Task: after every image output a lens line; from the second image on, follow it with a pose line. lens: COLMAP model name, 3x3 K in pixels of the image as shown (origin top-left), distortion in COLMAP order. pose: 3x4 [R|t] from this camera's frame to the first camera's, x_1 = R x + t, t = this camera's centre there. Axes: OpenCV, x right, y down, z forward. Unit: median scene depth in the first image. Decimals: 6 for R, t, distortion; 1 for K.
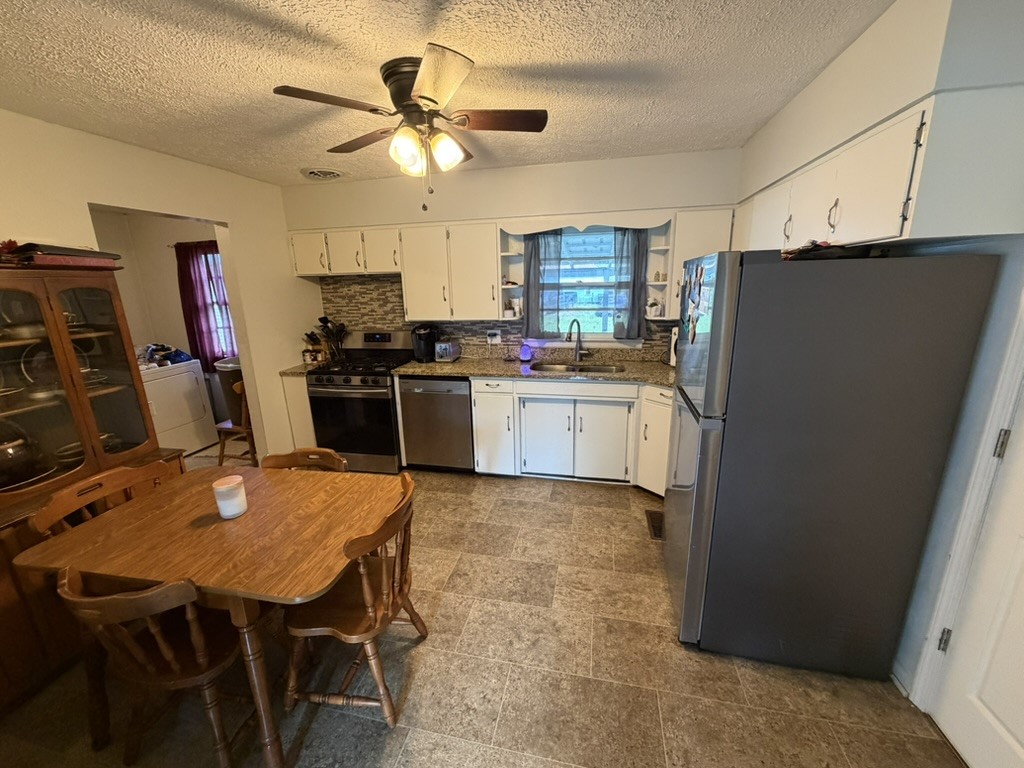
lens RADIAL K [[407.8, 0, 508.0], [0, 407.8, 381.7], [0, 0, 1]] dist [0.000592, 0.000236]
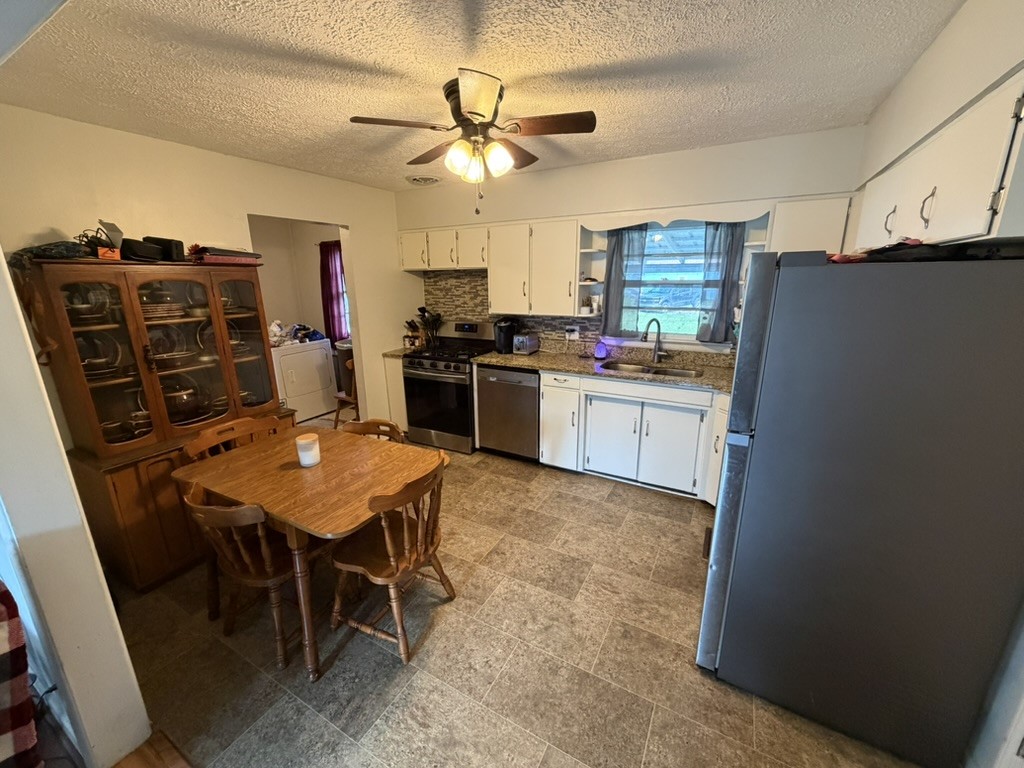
lens RADIAL K [[407.8, 0, 508.5], [0, 407.8, 381.4], [0, 0, 1]] dist [0.000592, 0.000236]
pose [[0.957569, 0.084138, -0.275647, 0.197201], [-0.079914, 0.996448, 0.026541, -0.007899], [0.276902, -0.003387, 0.960892, -0.026612]]
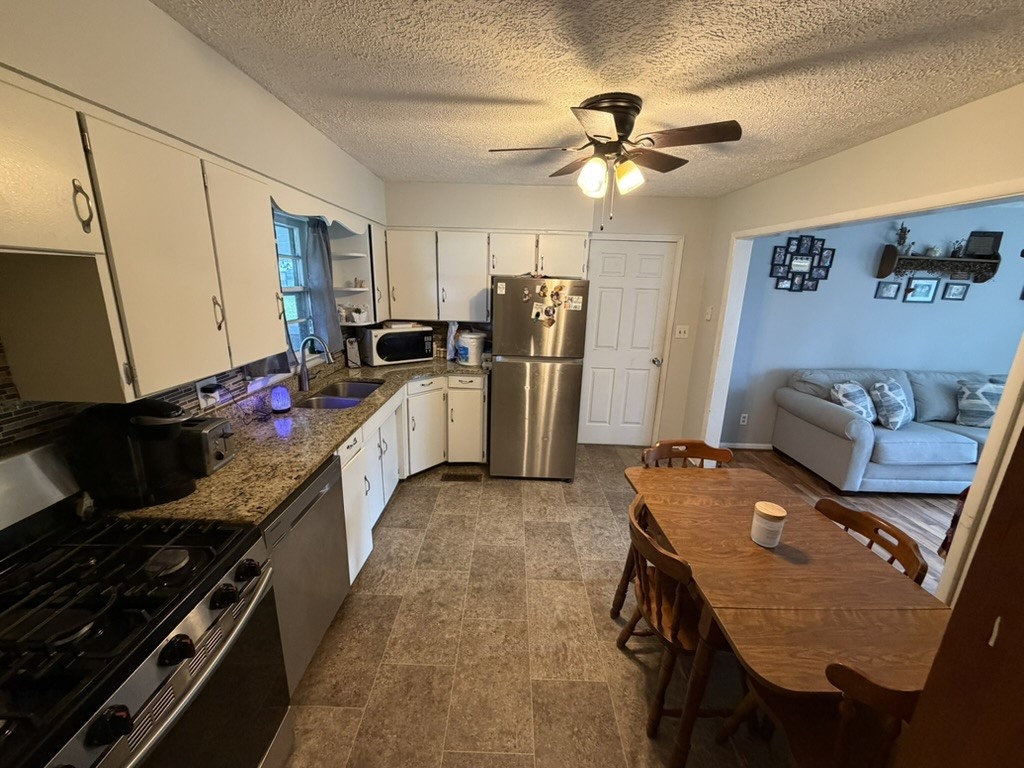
lens RADIAL K [[407.8, 0, 510.1], [0, 407.8, 387.1], [0, 0, 1]] dist [0.000592, 0.000236]
pose [[-0.212418, -0.230633, 0.949572, -1.148485], [0.215939, 0.936646, 0.275799, -0.336546], [-0.953021, 0.263634, -0.149158, 1.361024]]
